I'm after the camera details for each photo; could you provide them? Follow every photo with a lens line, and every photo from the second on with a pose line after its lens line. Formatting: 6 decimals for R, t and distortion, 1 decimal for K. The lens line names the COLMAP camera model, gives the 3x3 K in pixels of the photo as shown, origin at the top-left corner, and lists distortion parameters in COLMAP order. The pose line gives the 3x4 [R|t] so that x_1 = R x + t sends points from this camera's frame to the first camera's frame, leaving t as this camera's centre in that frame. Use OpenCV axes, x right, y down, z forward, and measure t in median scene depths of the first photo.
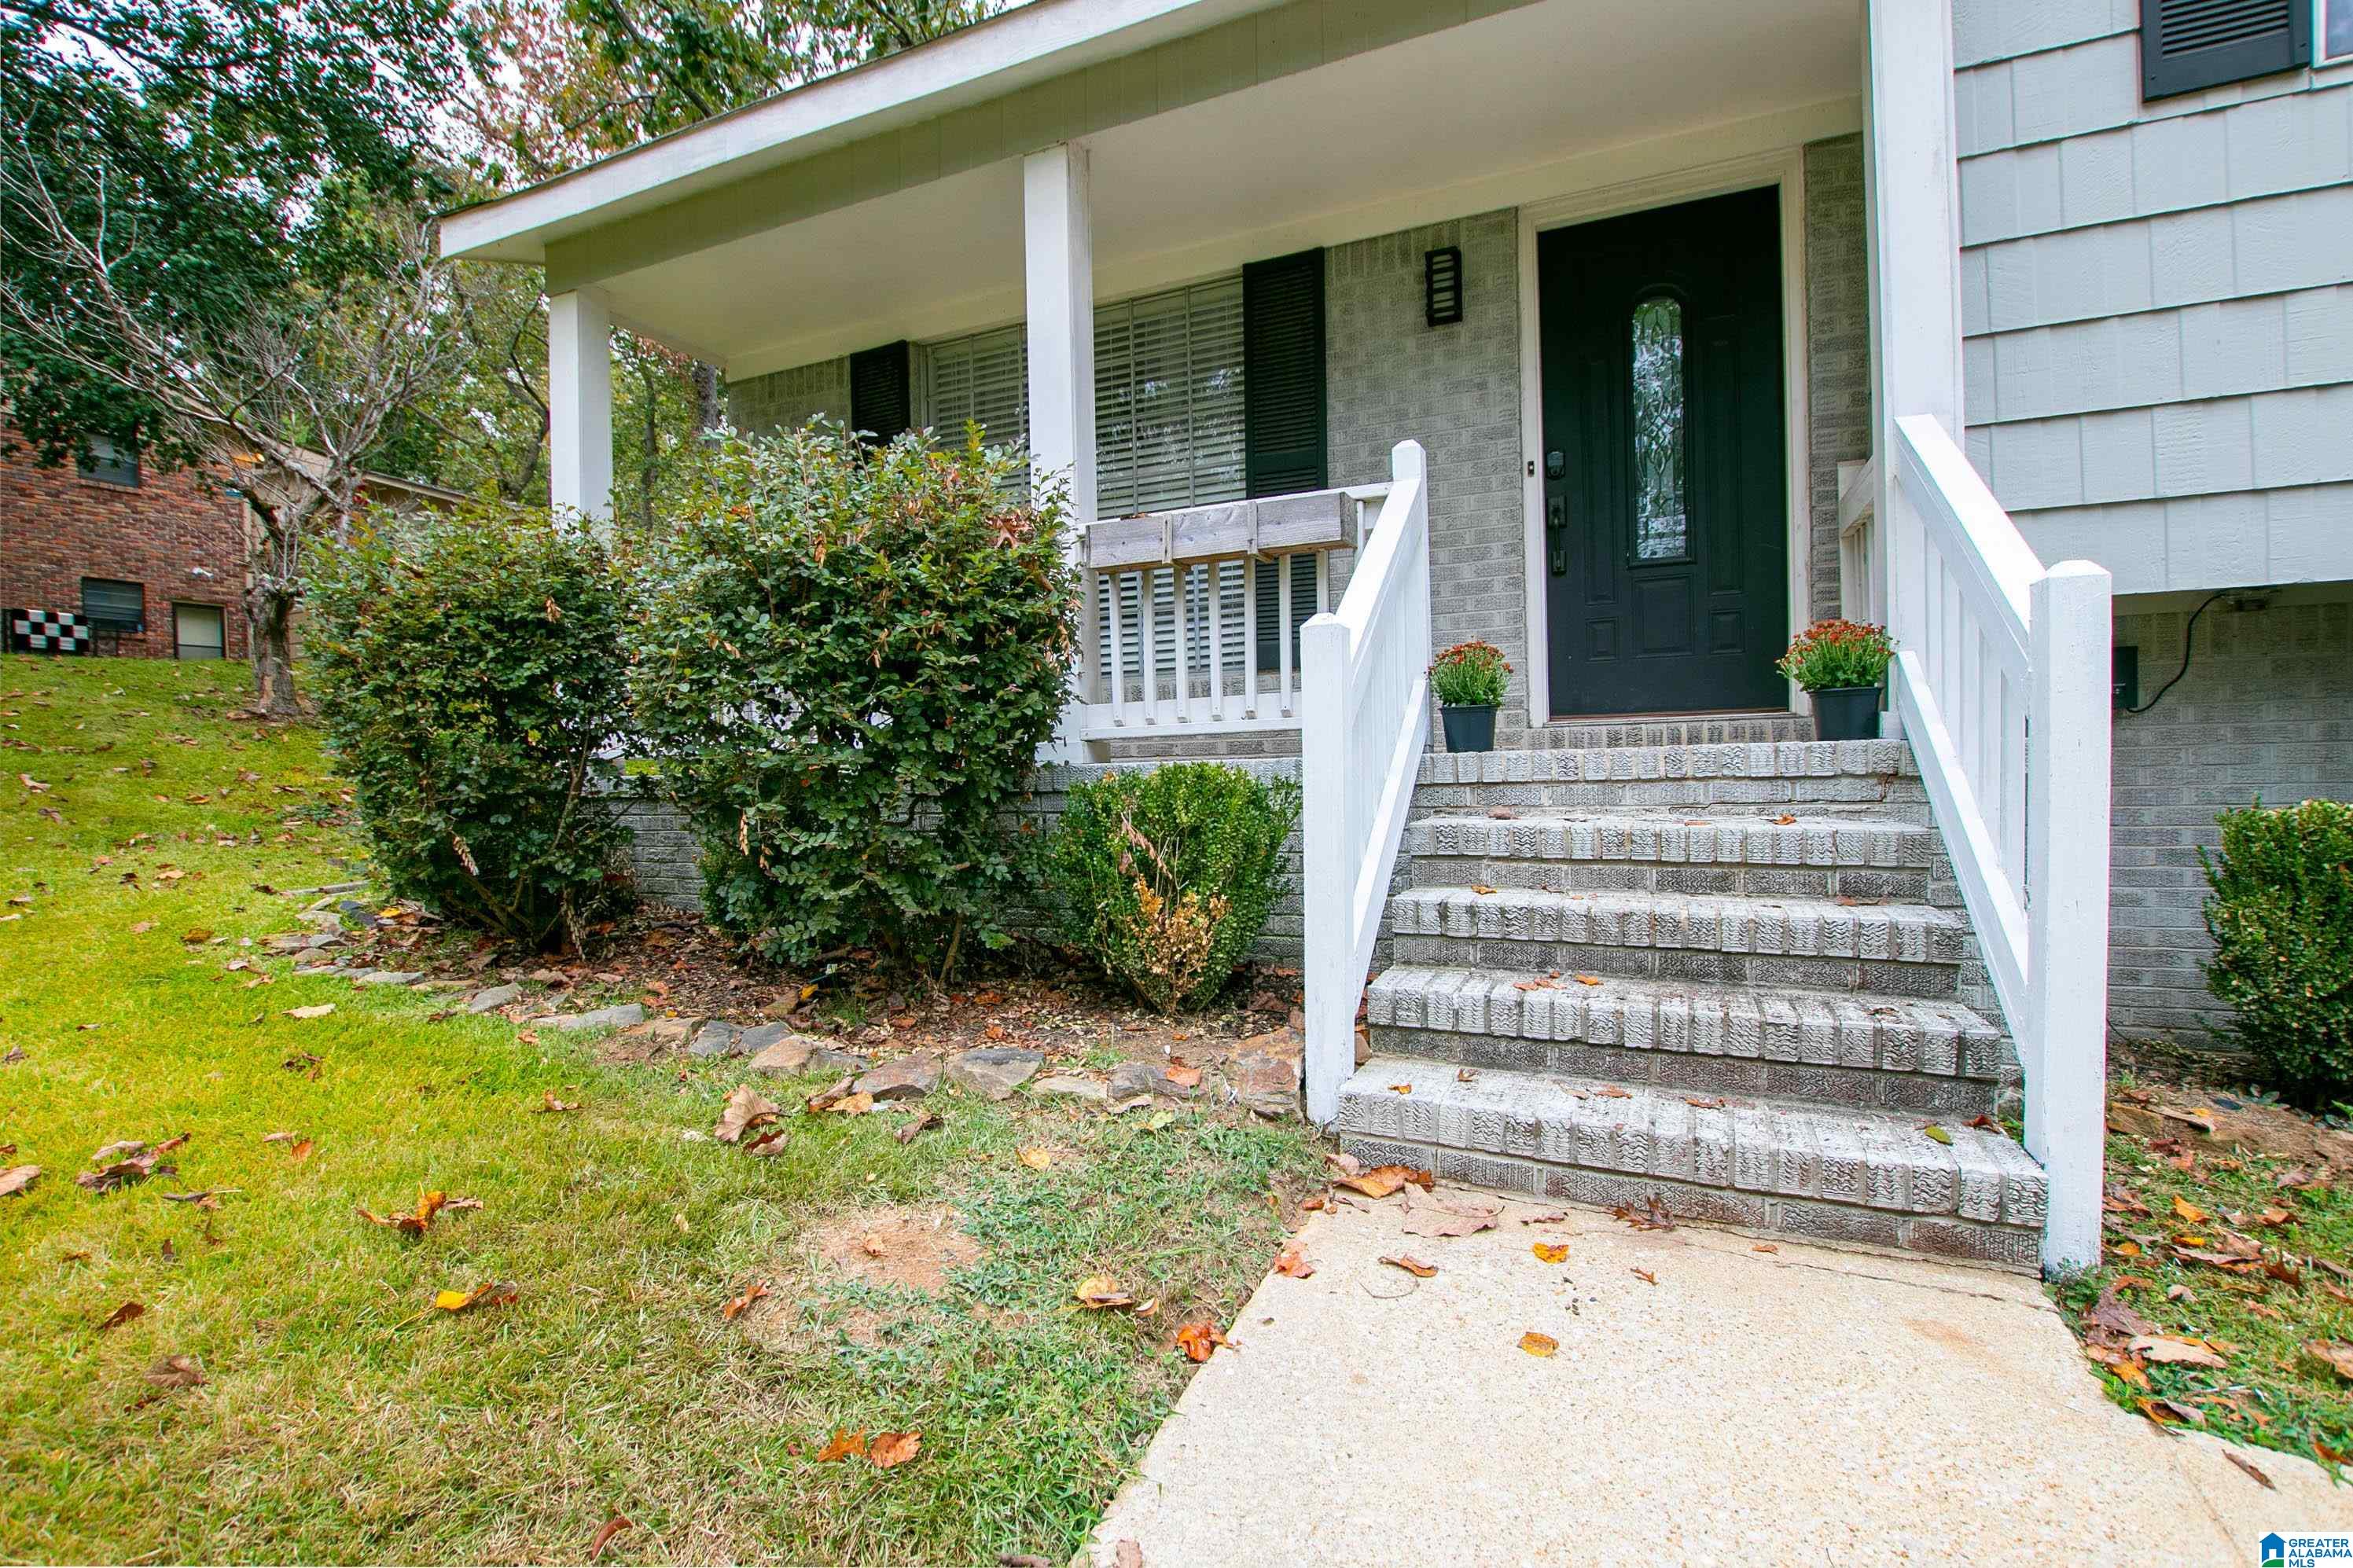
lens RADIAL K [[1143.8, 0, 1176.5], [0, 1143.8, 784.0], [0, 0, 1]] dist [-0.023480, -0.000009]
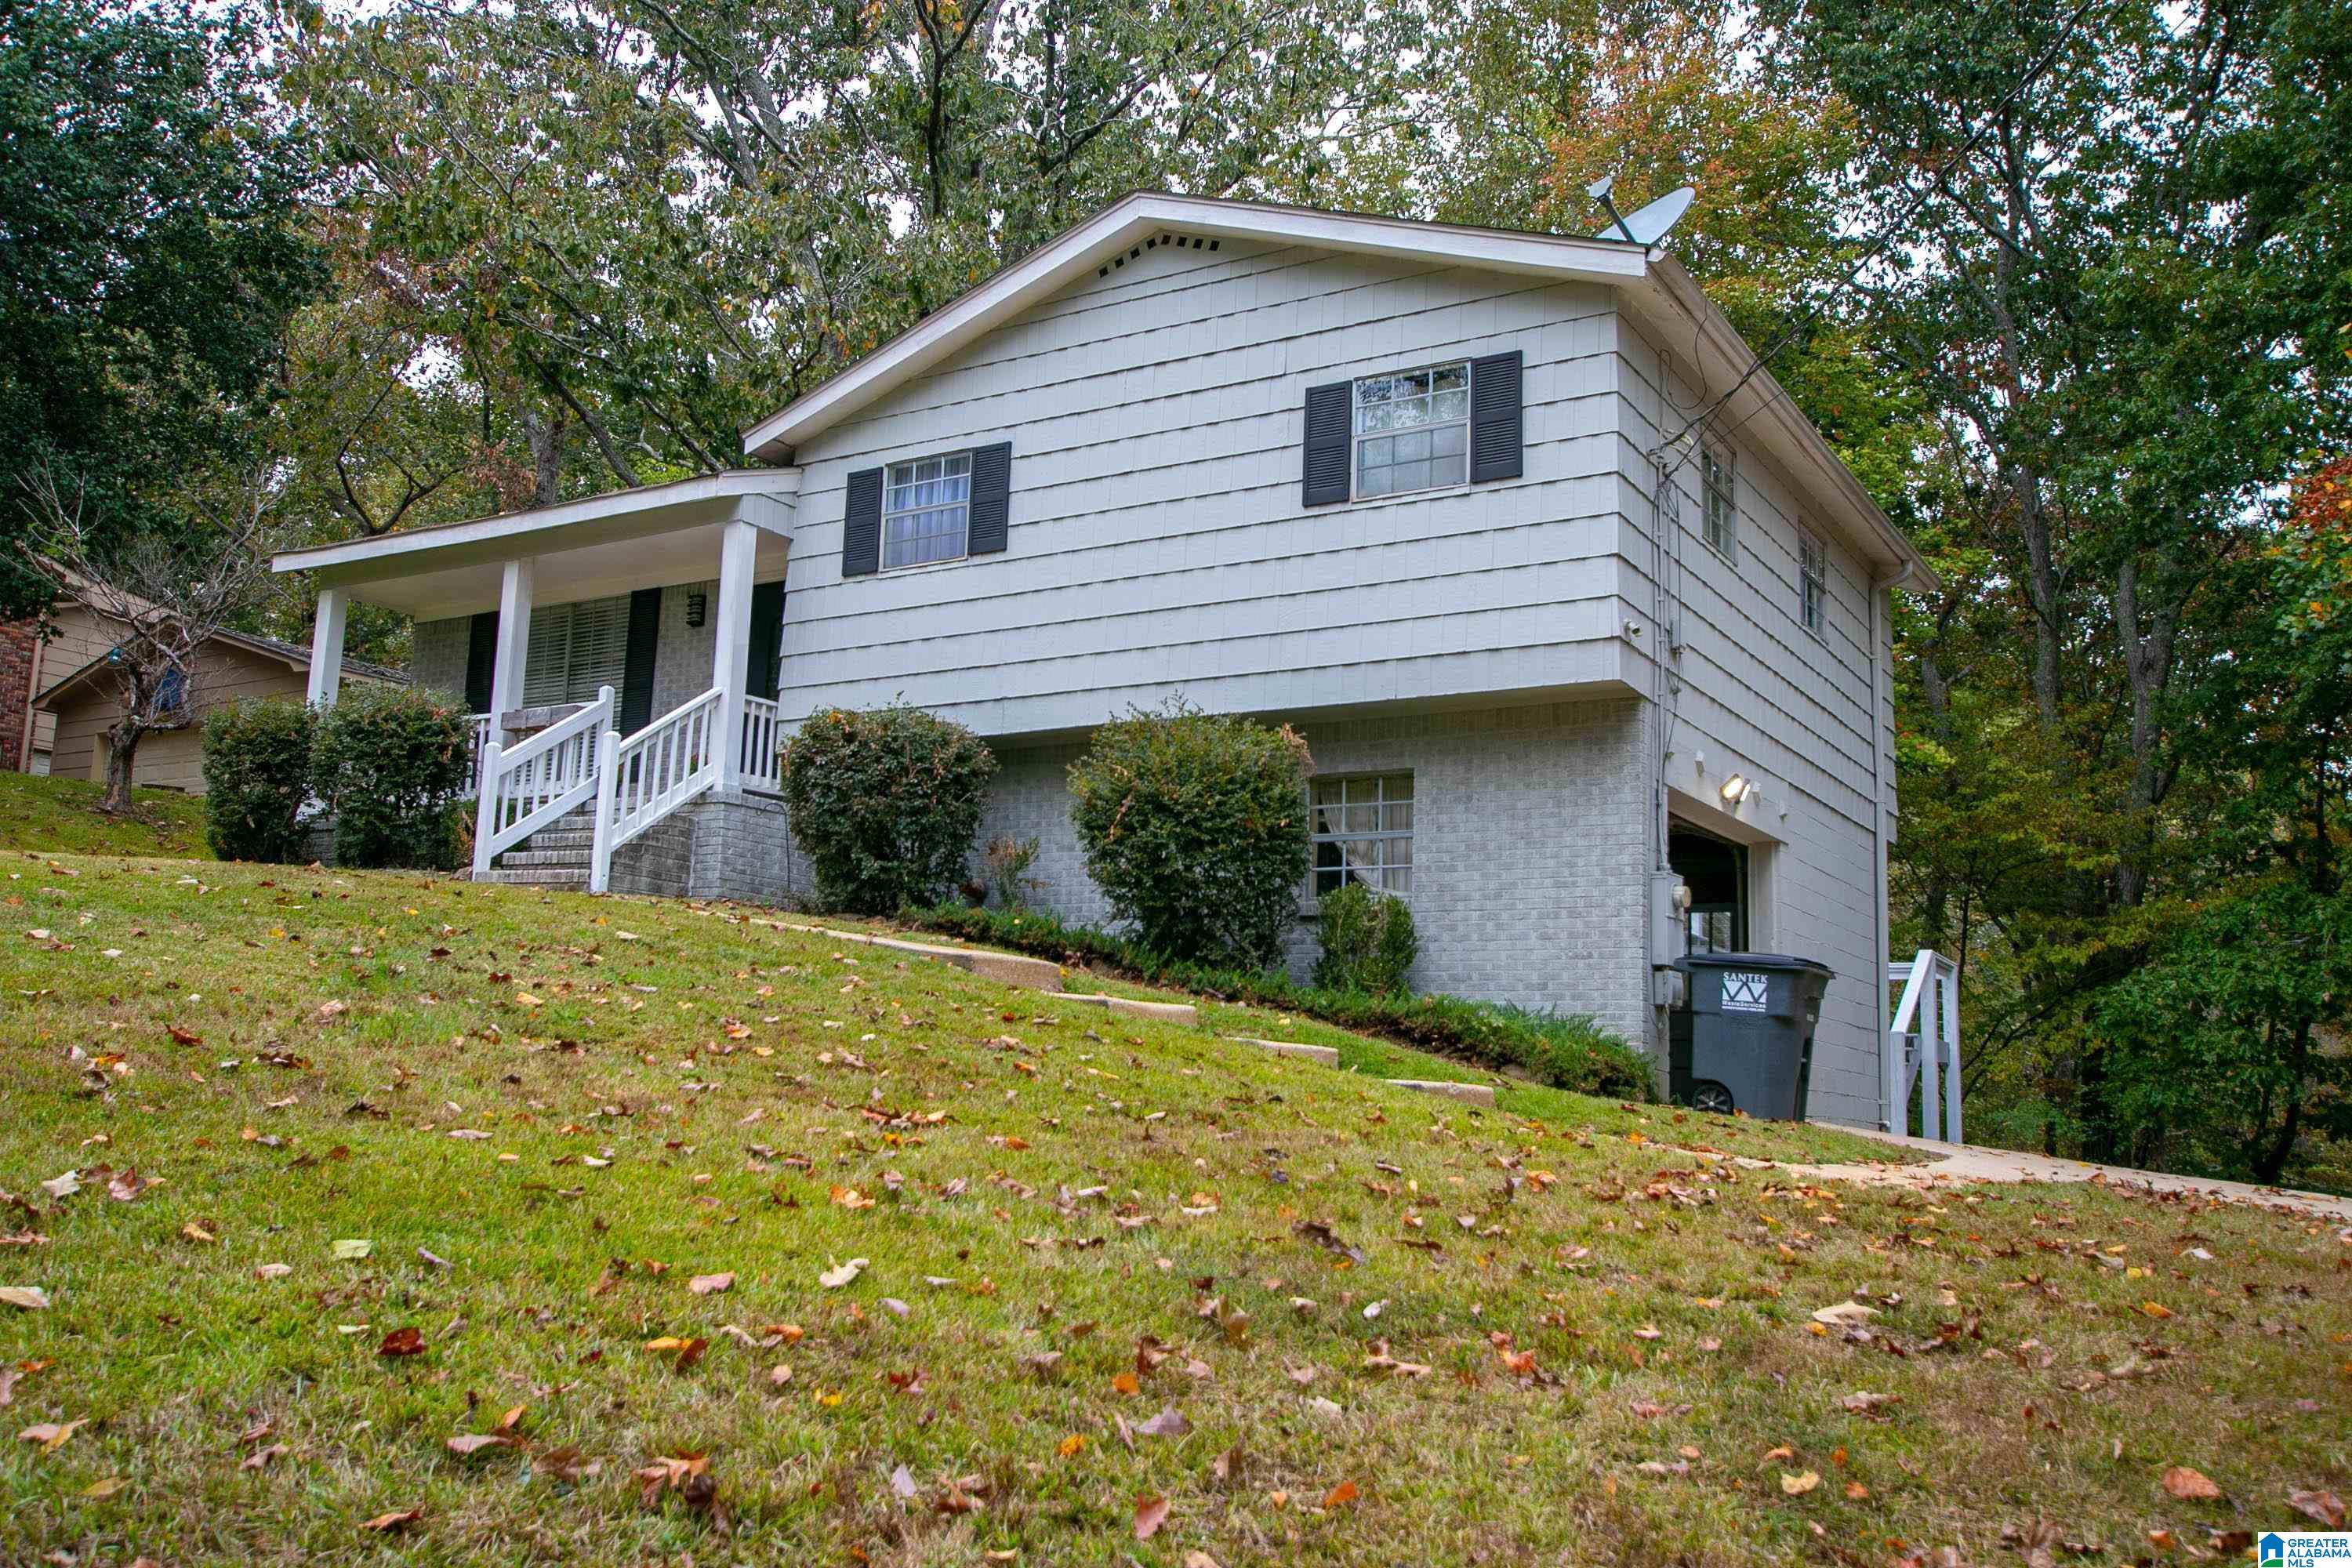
lens RADIAL K [[1984.8, 0, 1176.0], [0, 1984.8, 784.0], [0, 0, 1]] dist [-0.000986, -0.001770]
pose [[0.993206, 0.037293, -0.110228, 2.110829], [-0.055263, 0.984784, -0.164762, 0.636156], [0.102407, 0.169734, 0.980155, -3.476663]]
